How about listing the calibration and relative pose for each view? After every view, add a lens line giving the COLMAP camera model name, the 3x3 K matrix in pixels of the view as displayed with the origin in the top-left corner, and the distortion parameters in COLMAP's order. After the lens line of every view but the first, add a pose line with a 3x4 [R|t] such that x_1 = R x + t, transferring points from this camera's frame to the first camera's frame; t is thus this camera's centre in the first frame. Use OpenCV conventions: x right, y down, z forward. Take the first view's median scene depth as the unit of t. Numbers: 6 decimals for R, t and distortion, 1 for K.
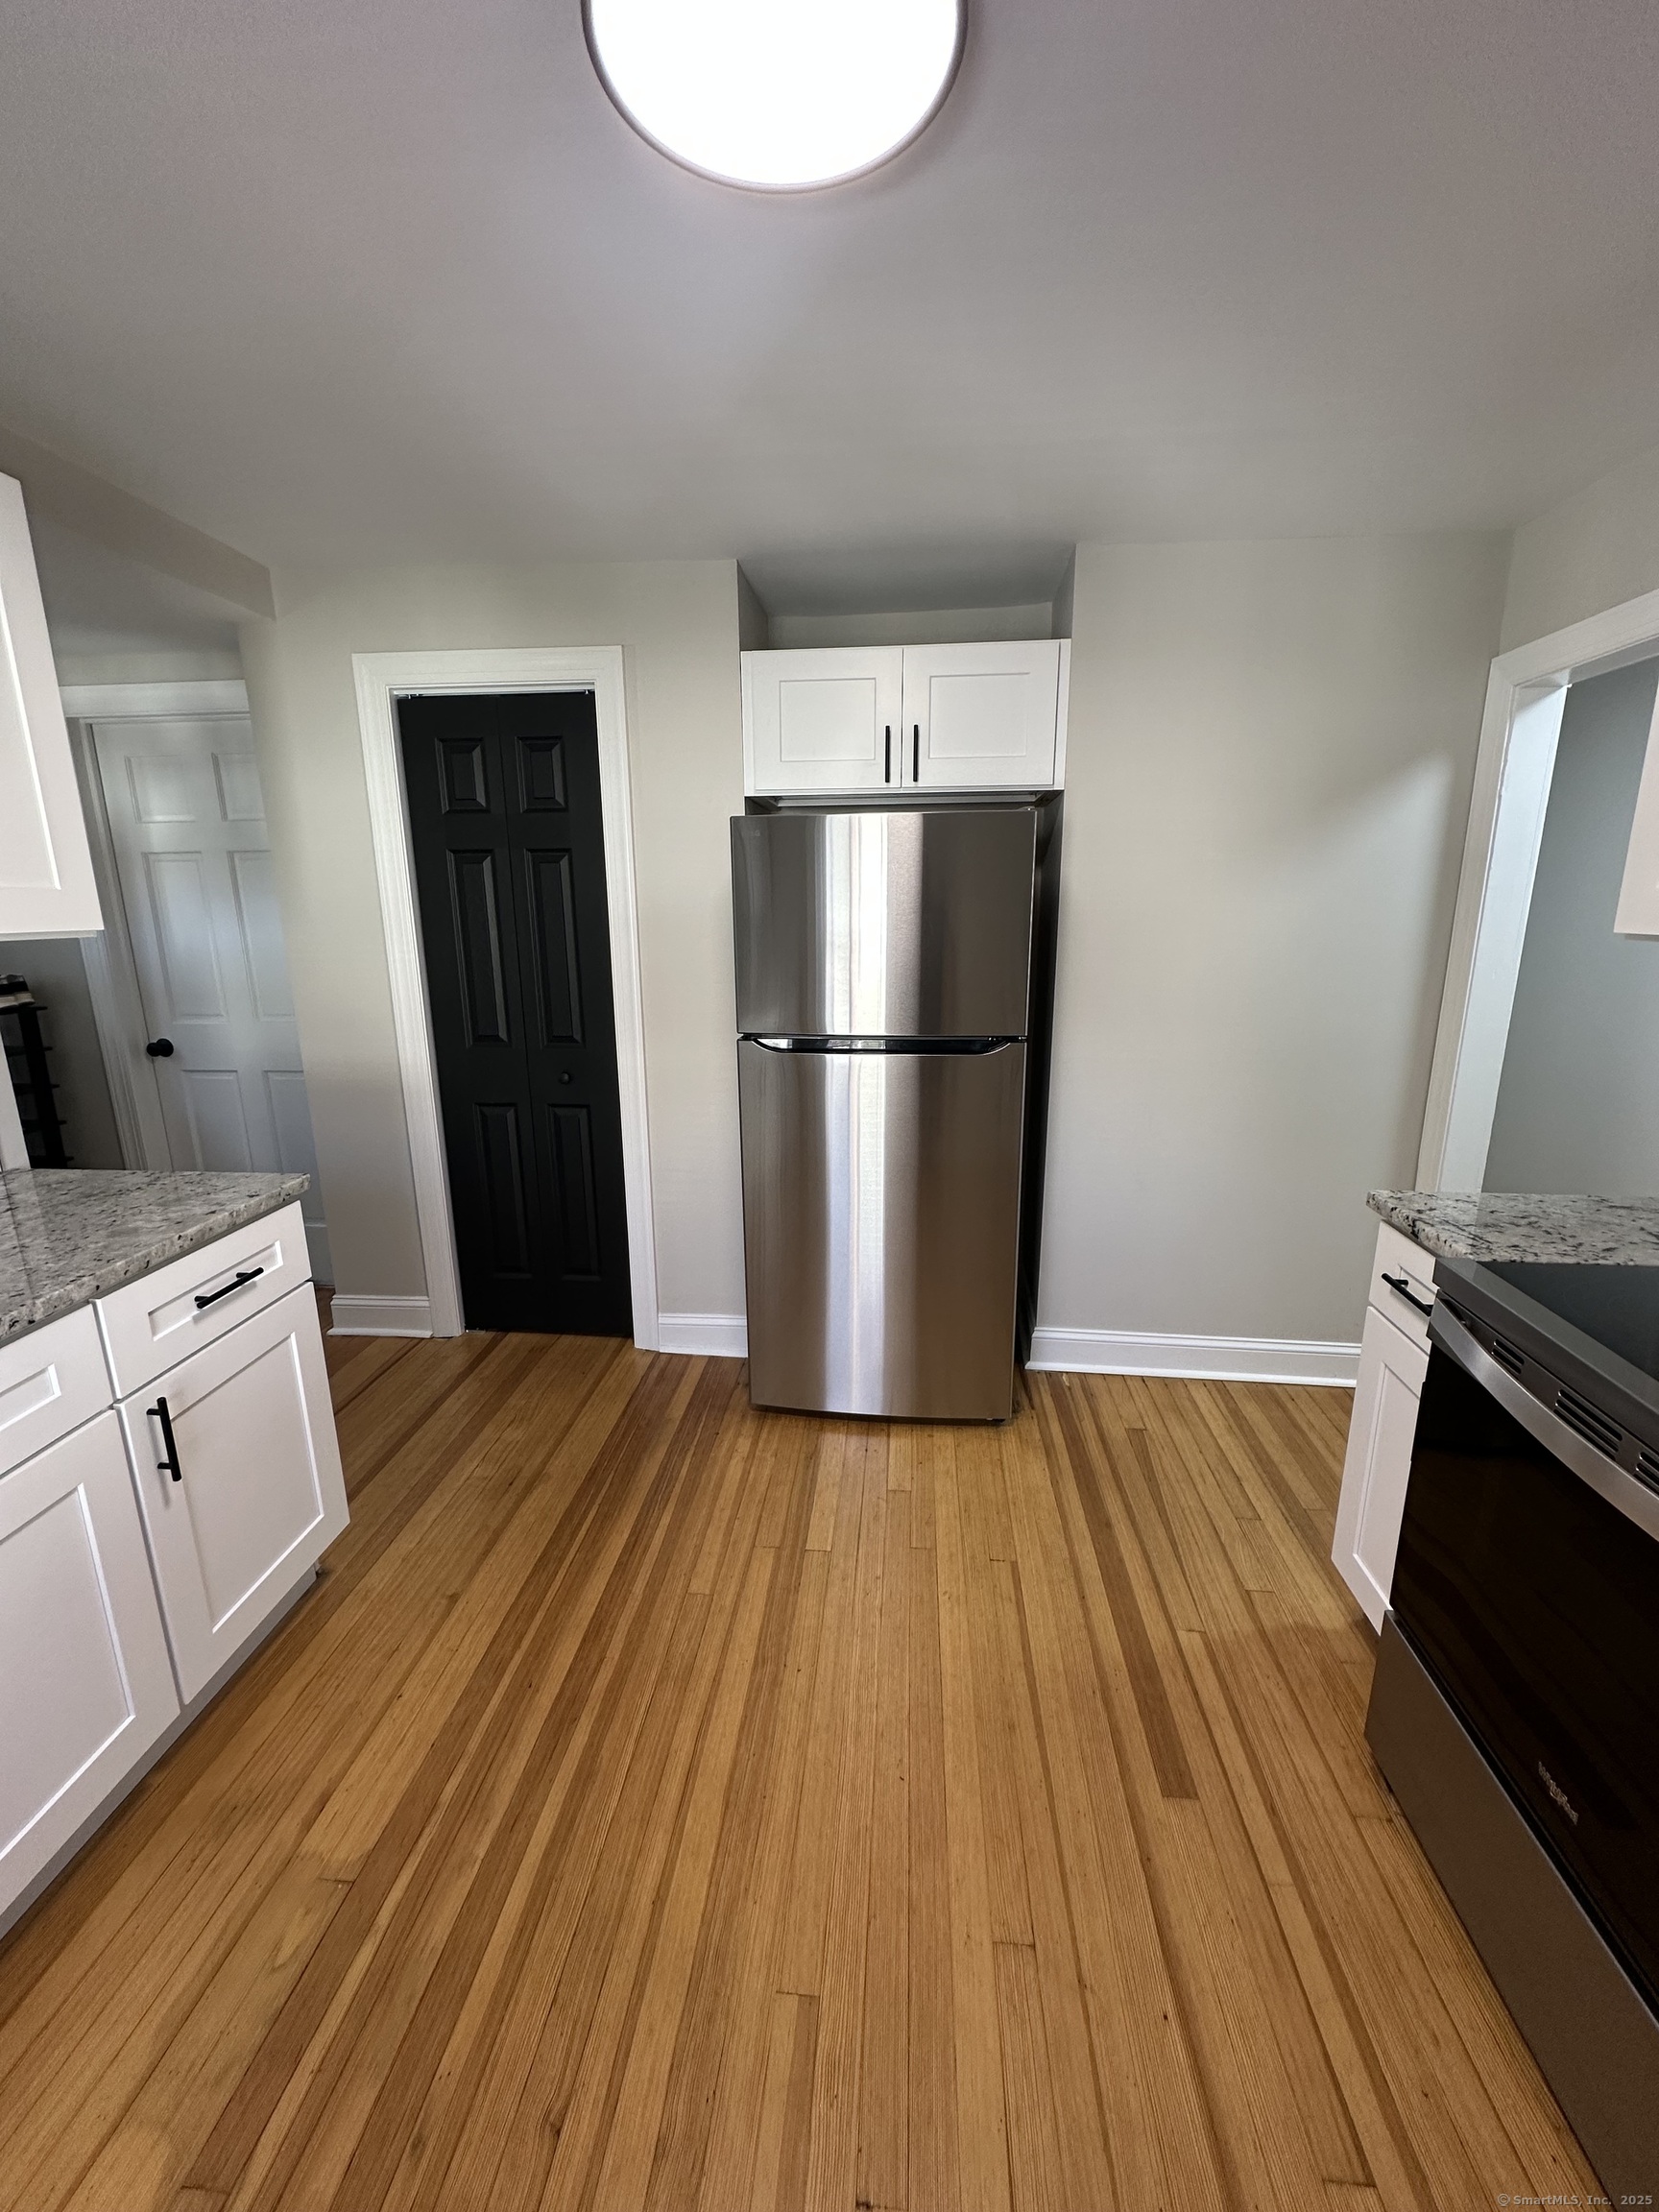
lens RADIAL K [[883.3, 0, 826.7], [0, 883.3, 1099.8], [0, 0, 1]] dist [0.000897, 0.001304]
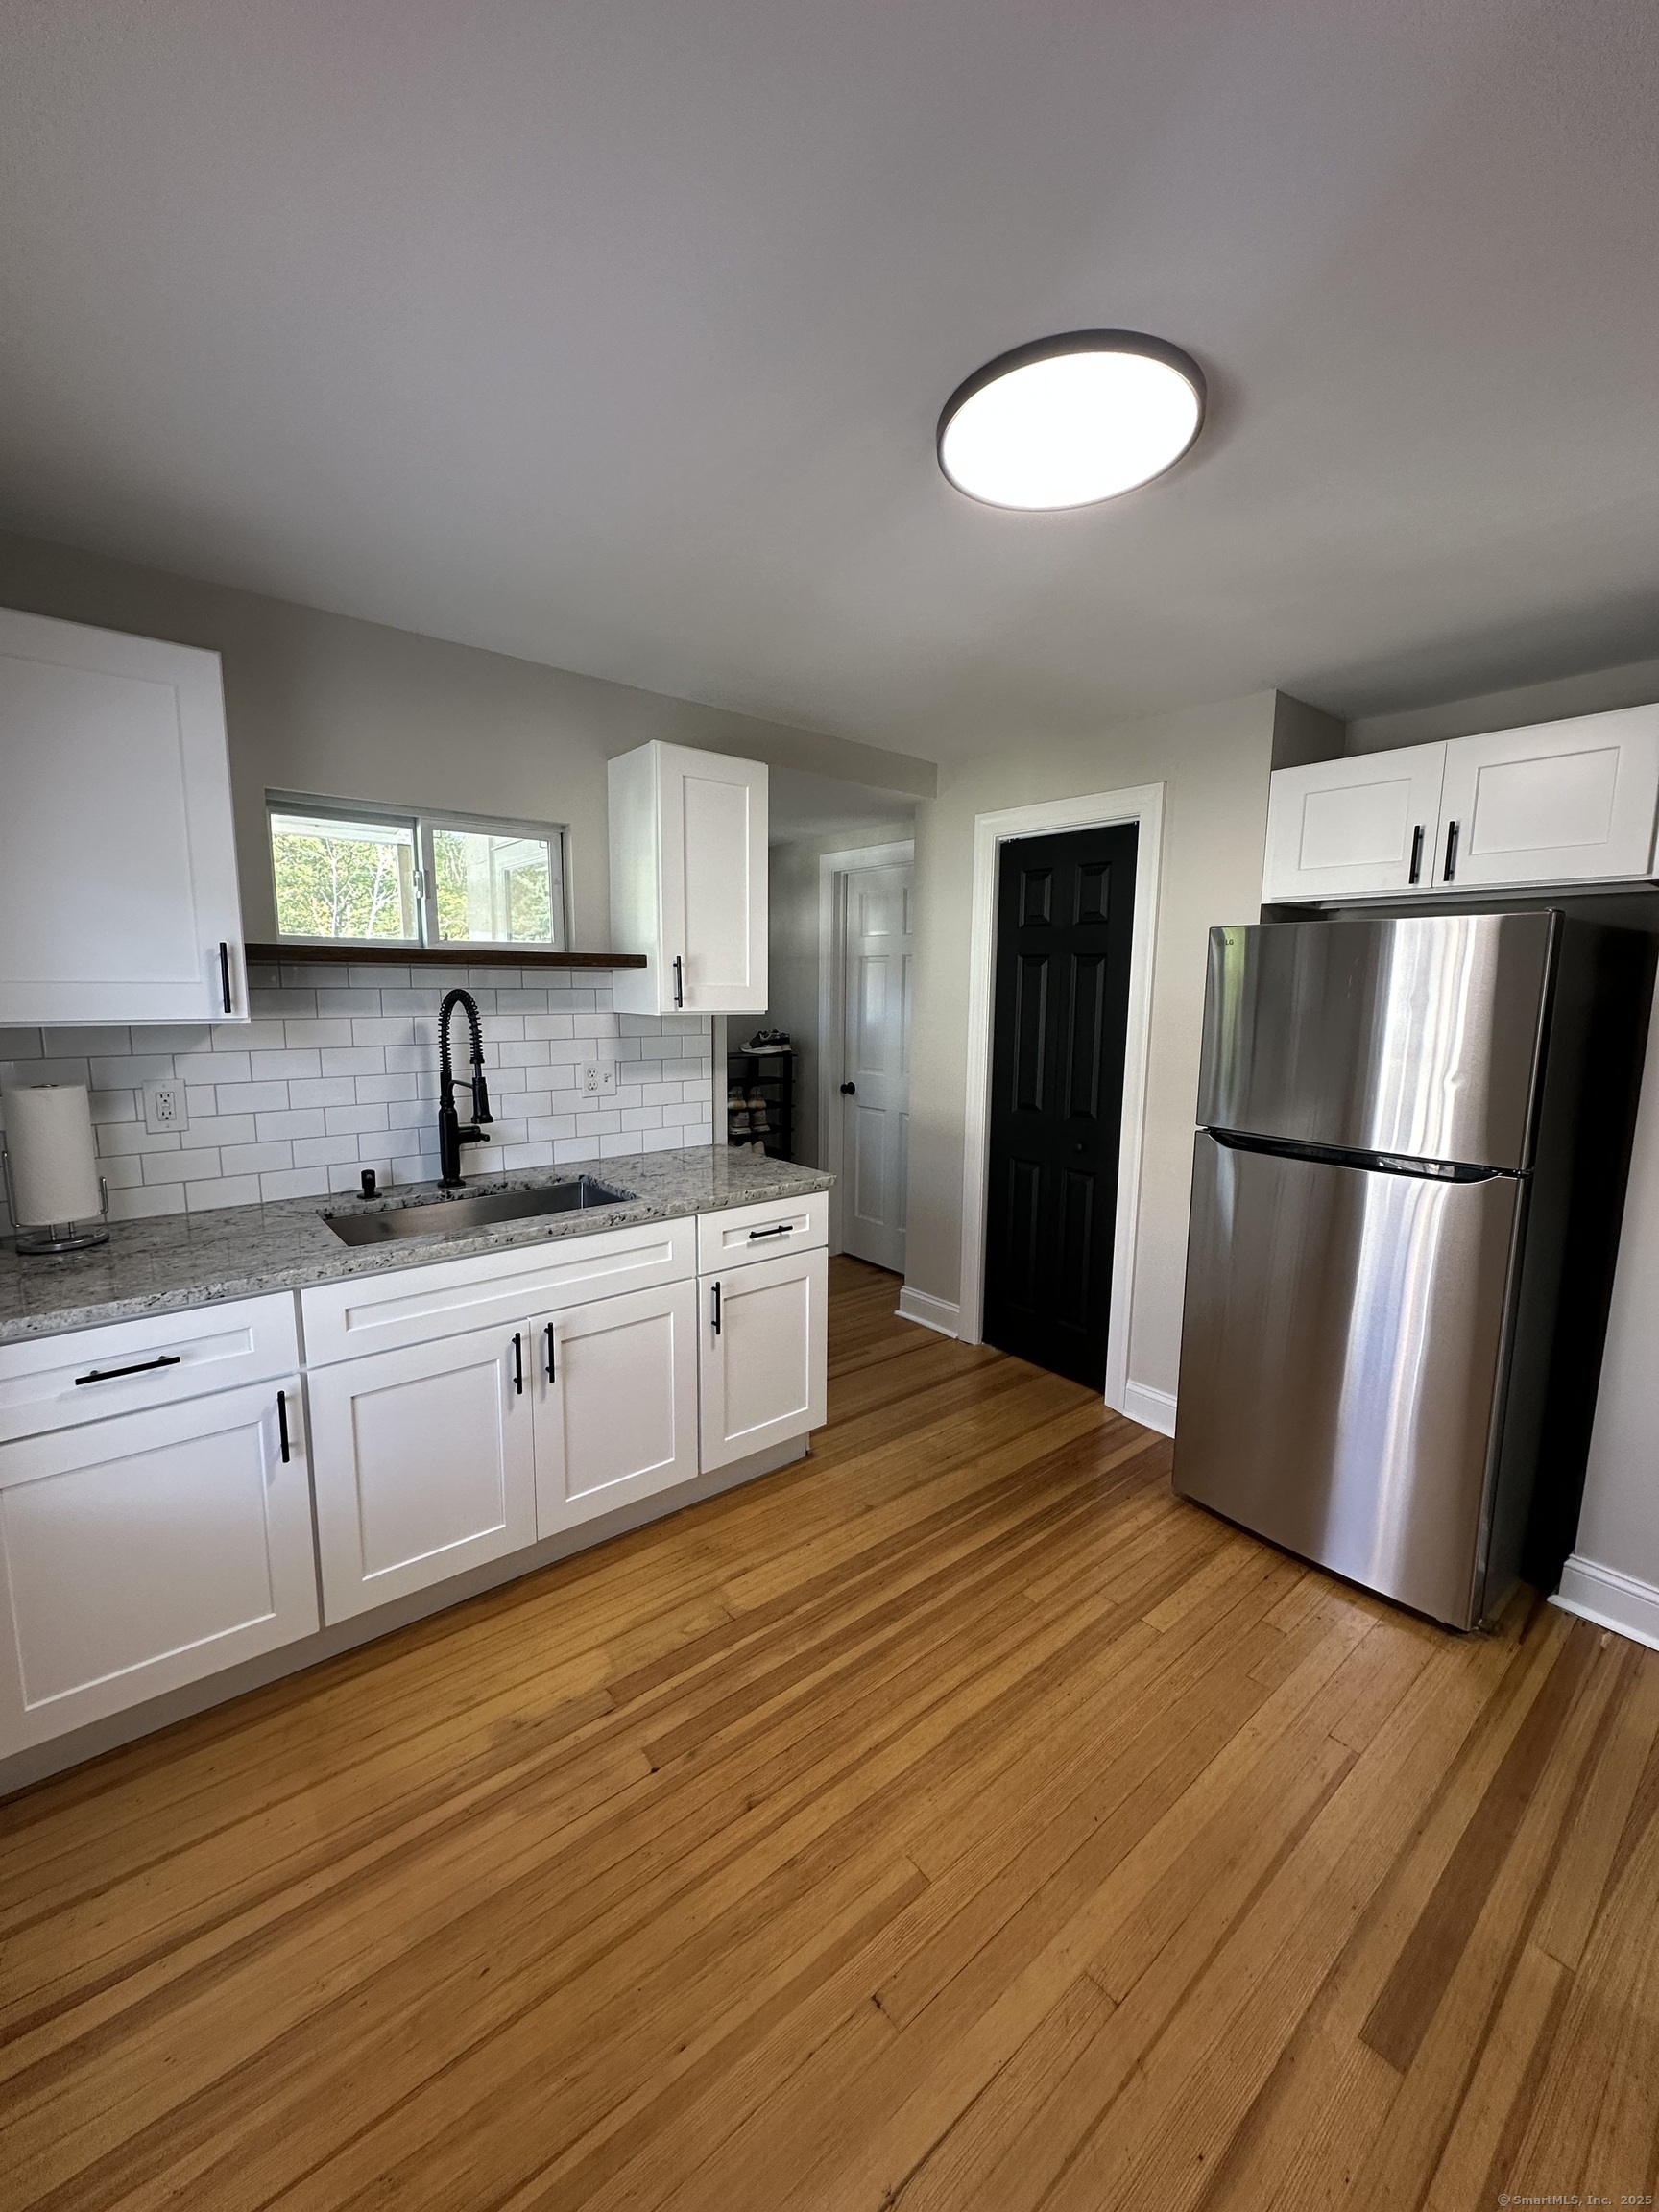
lens RADIAL K [[883.3, 0, 836.2], [0, 883.3, 1109.1], [0, 0, 1]] dist [0.000897, 0.001304]
pose [[0.707053, 0.118346, -0.697187, 0.324013], [-0.177093, 0.984114, -0.012549, -0.004881], [0.684626, 0.132340, 0.716779, -0.060783]]
